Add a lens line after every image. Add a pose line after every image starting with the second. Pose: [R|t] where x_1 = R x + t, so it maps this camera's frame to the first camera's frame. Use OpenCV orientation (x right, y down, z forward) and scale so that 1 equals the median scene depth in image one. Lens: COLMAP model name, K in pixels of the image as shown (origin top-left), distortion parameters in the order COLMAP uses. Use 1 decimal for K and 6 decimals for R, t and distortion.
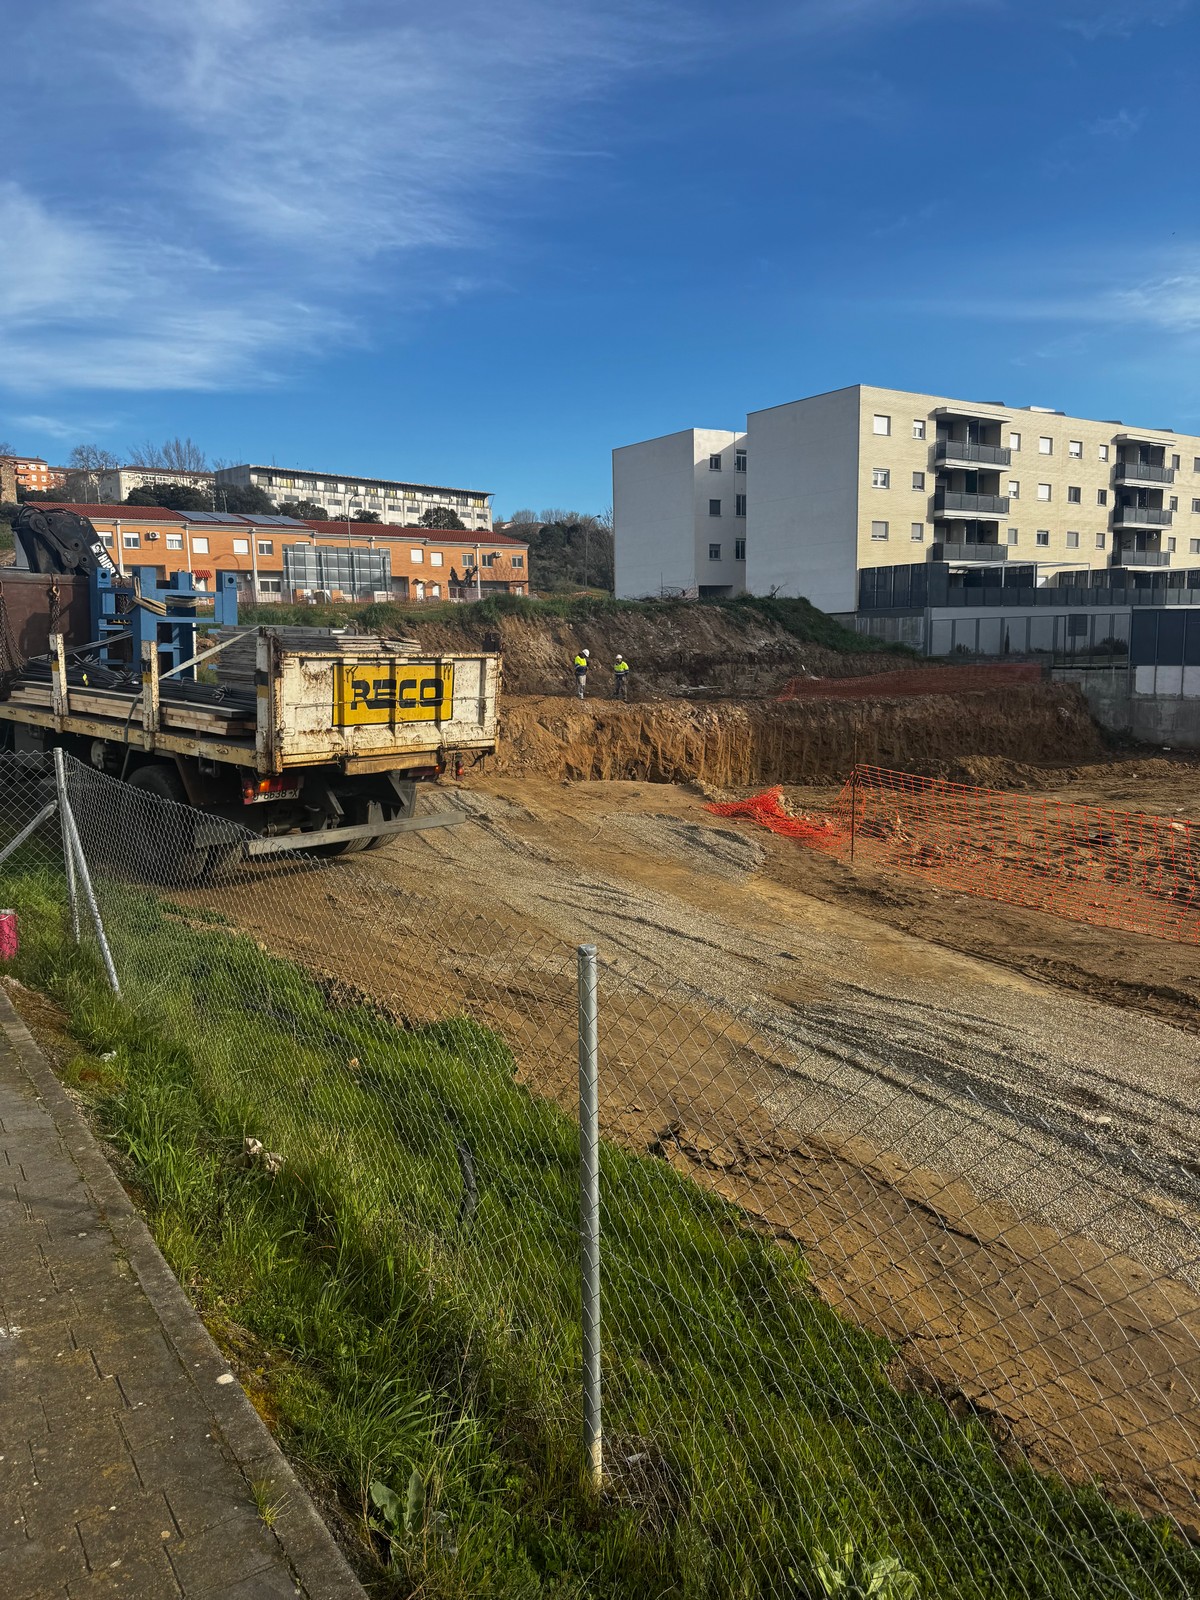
lens RADIAL K [[1117.4, 0, 600.0], [0, 1117.4, 800.0], [0, 0, 1]] dist [0.158549, -0.324413]
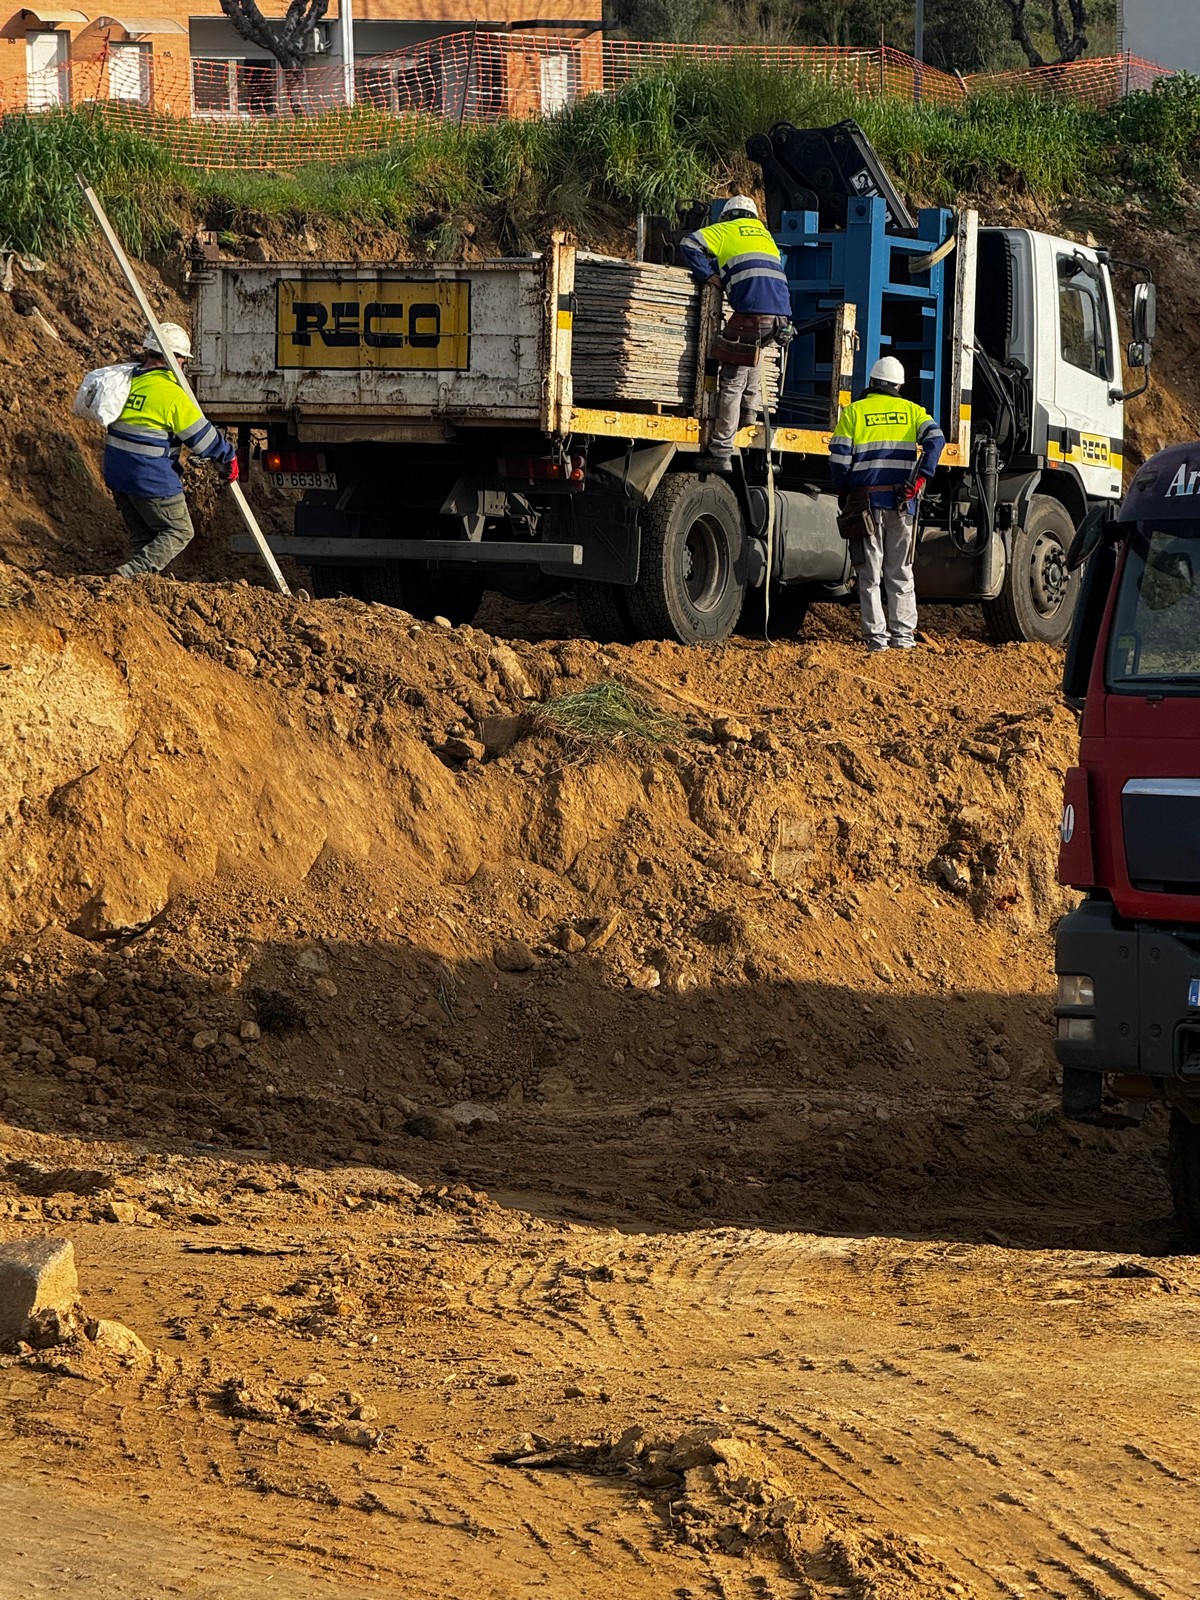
lens RADIAL K [[5656.3, 0, 600.0], [0, 5656.3, 800.0], [0, 0, 1]] dist [0.181540, 1.245788]
pose [[0.999658, 0.003285, -0.025962, -0.096377], [-0.004848, 0.998163, -0.060395, -0.016479], [0.025716, 0.060501, 0.997837, 0.136623]]
